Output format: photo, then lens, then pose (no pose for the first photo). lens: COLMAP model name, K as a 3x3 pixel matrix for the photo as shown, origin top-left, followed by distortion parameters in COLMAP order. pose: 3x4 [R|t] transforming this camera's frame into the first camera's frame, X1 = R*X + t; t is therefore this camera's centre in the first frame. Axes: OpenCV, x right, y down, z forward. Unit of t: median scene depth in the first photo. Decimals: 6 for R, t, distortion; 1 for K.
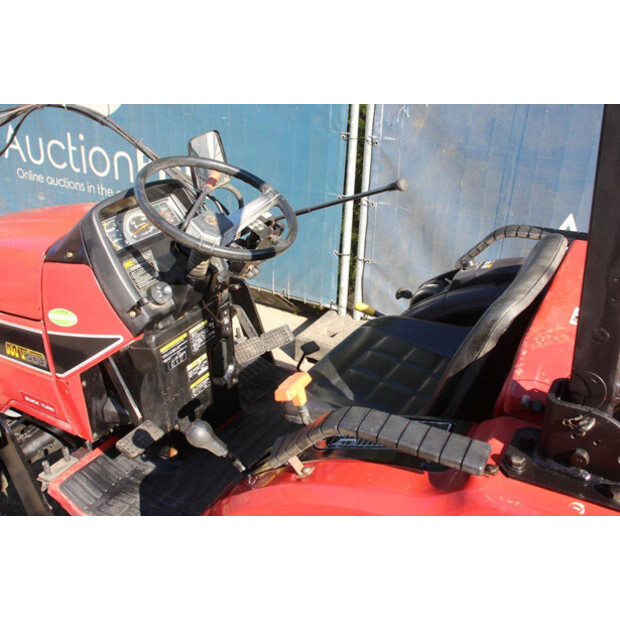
lens RADIAL K [[660.7, 0, 310.0], [0, 660.7, 310.0], [0, 0, 1]] dist [-0.188194, 0.467325]
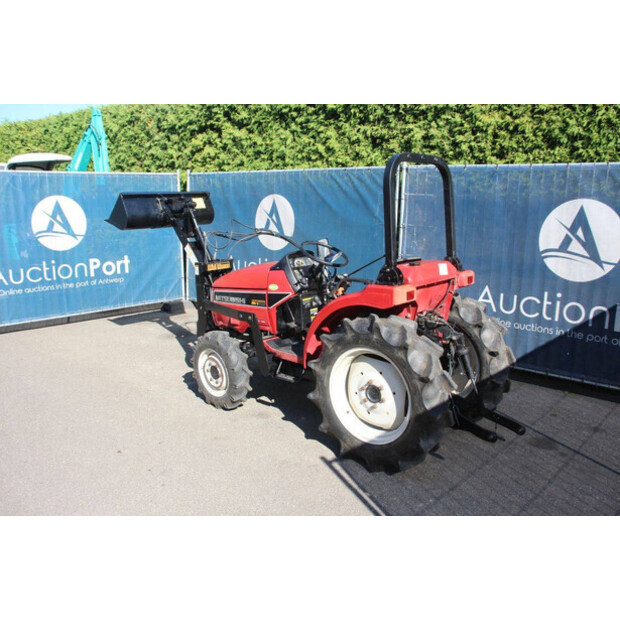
lens RADIAL K [[610.7, 0, 269.8], [0, 610.7, 310.4], [0, 0, 1]] dist [-0.060544, 0.015817]
pose [[0.967252, 0.040196, -0.250615, 0.340362], [-0.104639, 0.962719, -0.249446, 0.823814], [0.231245, 0.267501, 0.935398, -1.686599]]
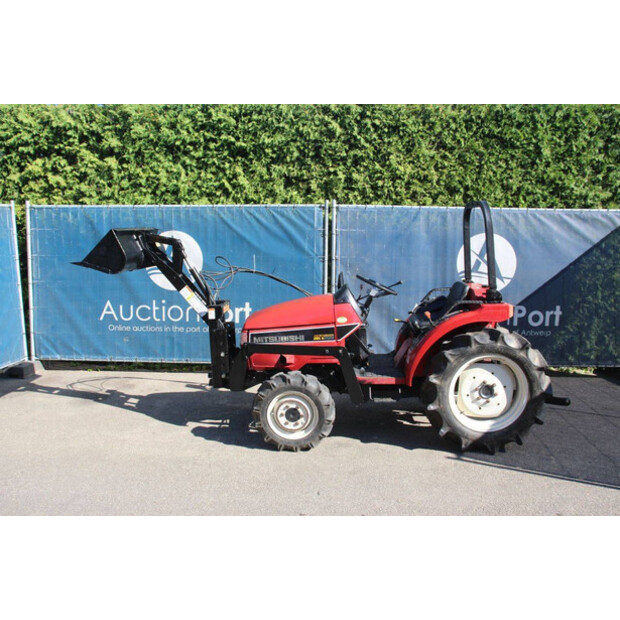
lens RADIAL K [[660.7, 0, 310.0], [0, 660.7, 310.0], [0, 0, 1]] dist [-0.188194, 0.467325]
pose [[0.866838, -0.069335, 0.493745, -2.067486], [0.224007, 0.938868, -0.261432, 0.765894], [-0.445435, 0.337222, 0.829379, -1.651720]]
